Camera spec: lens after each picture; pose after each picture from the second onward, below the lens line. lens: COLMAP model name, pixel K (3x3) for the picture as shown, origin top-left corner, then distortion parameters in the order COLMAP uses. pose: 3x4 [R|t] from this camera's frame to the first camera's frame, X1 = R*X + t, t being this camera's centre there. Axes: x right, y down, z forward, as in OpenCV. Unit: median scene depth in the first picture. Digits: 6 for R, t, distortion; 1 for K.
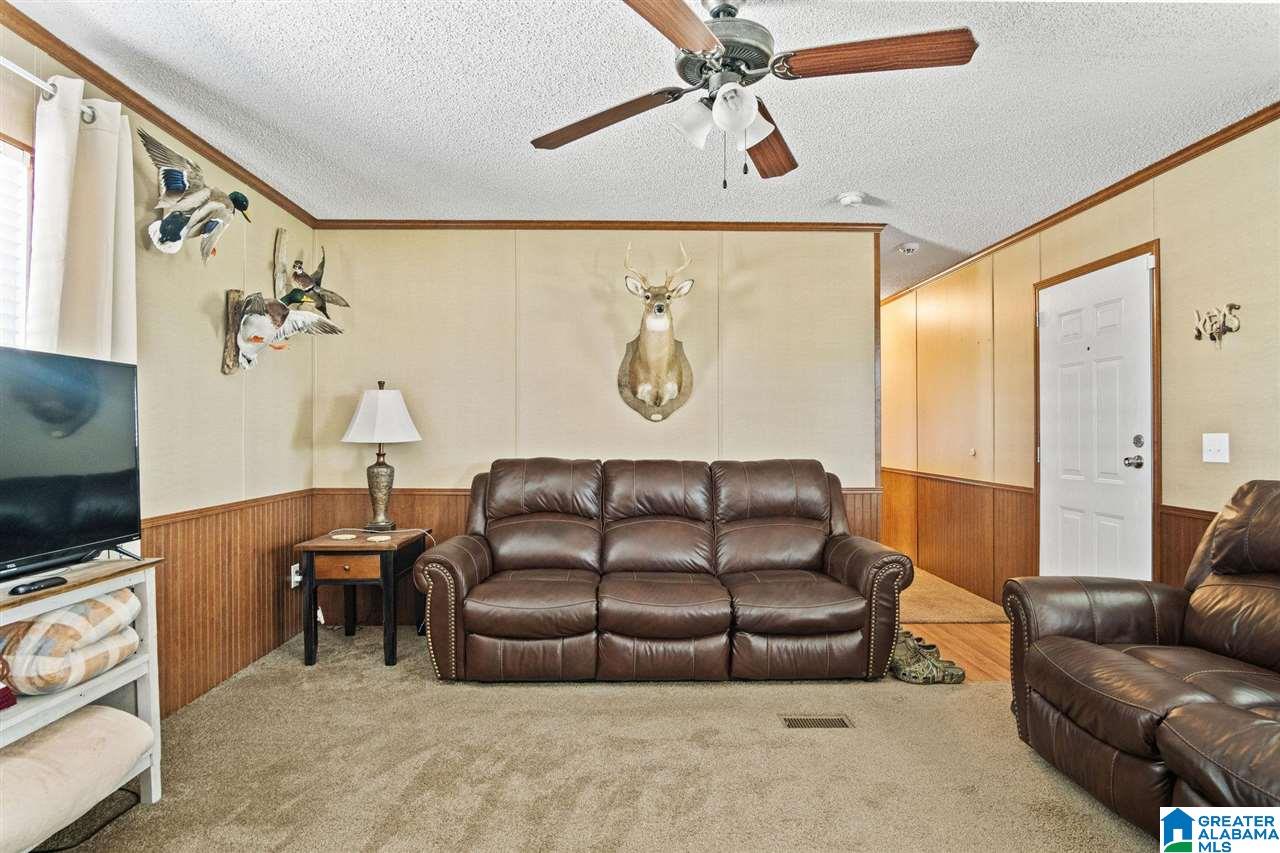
lens RADIAL K [[696.4, 0, 647.1], [0, 696.4, 427.7], [0, 0, 1]] dist [-0.021665, 0.006610]
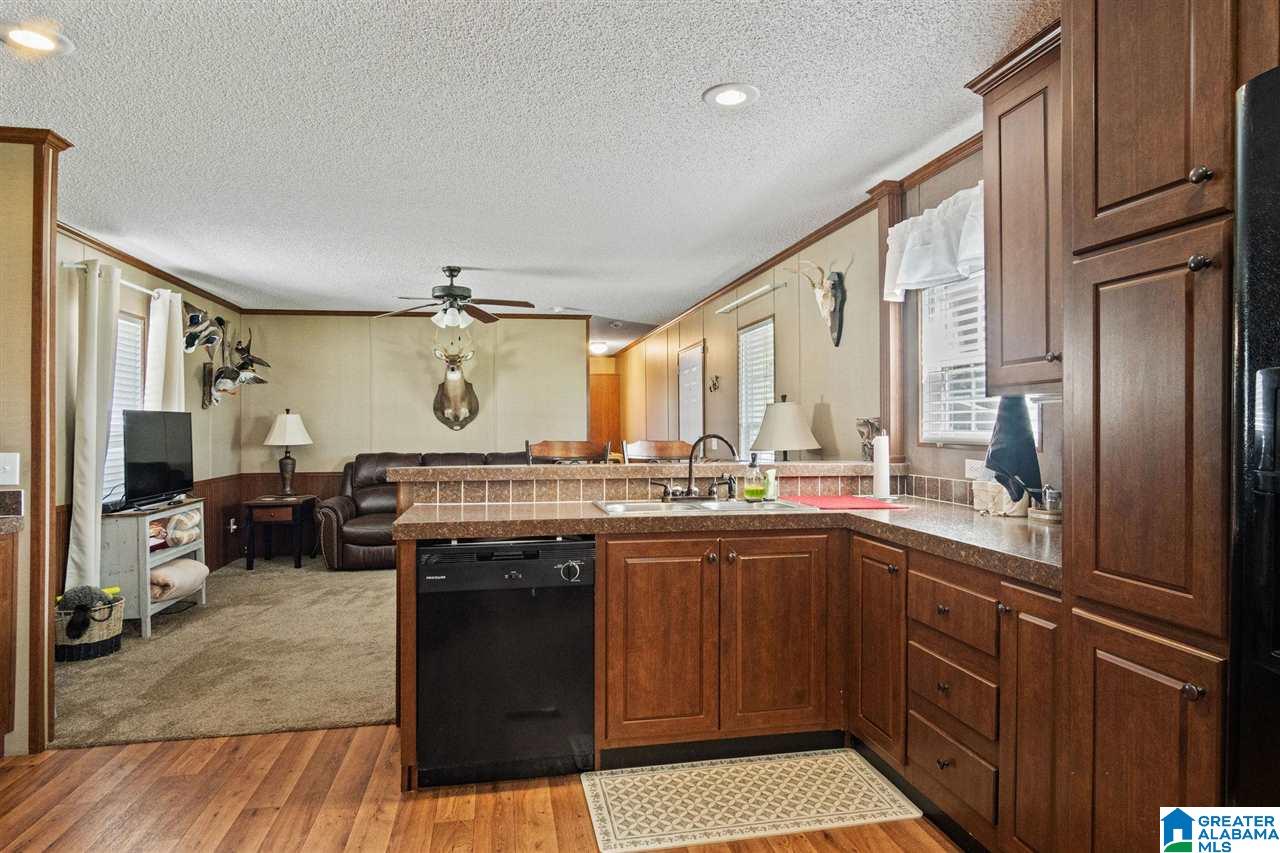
lens RADIAL K [[760.8, 0, 640.4], [0, 760.8, 415.4], [0, 0, 1]] dist [-0.000468, 0.000537]
pose [[0.989713, -0.005975, 0.142939, 0.221582], [0.007022, 0.999952, -0.006822, -0.034459], [-0.142891, 0.007755, 0.989708, -1.045629]]
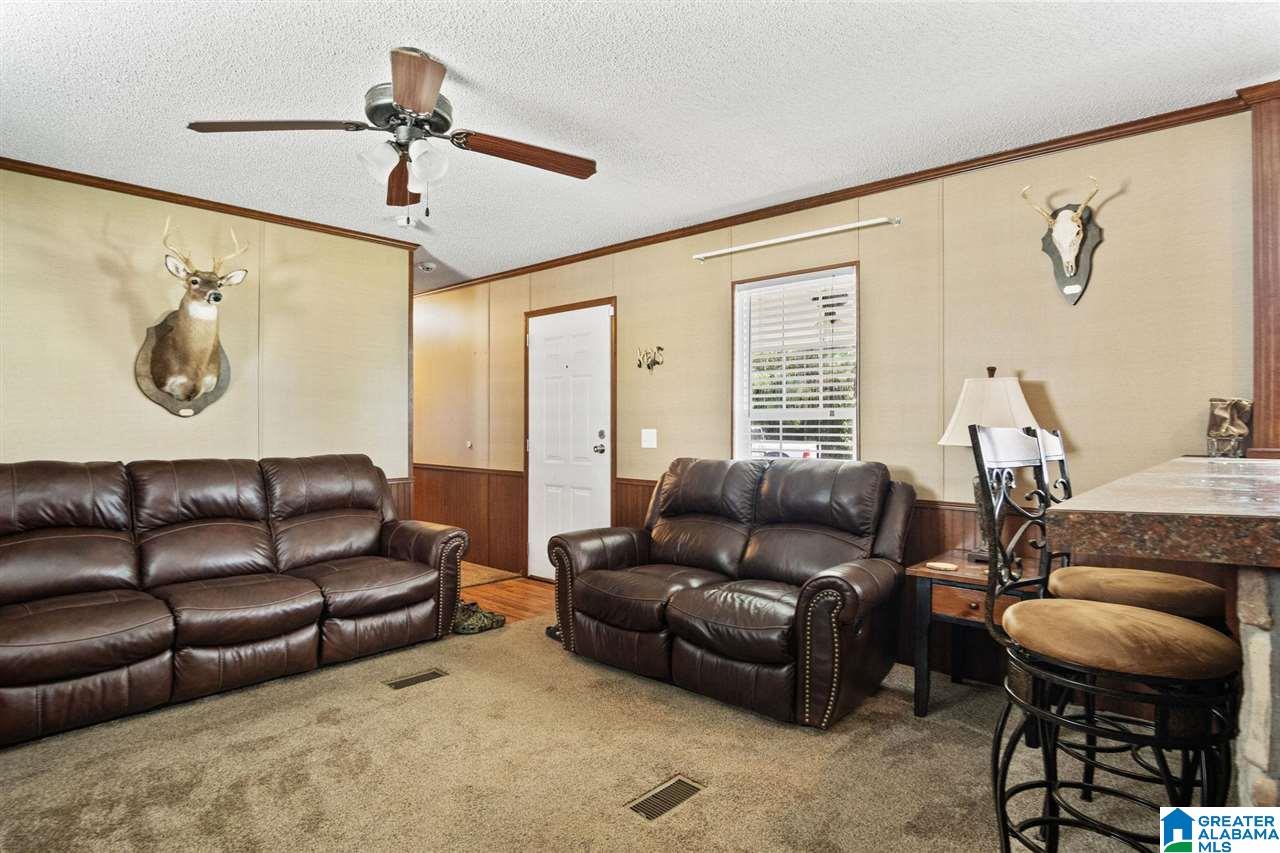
lens RADIAL K [[696.4, 0, 638.5], [0, 696.4, 422.7], [0, 0, 1]] dist [-0.021665, 0.006610]
pose [[0.692598, 0.002653, 0.721318, -0.261929], [-0.004725, 0.999988, 0.000859, -0.005974], [-0.721308, -0.004003, 0.692603, -0.054680]]
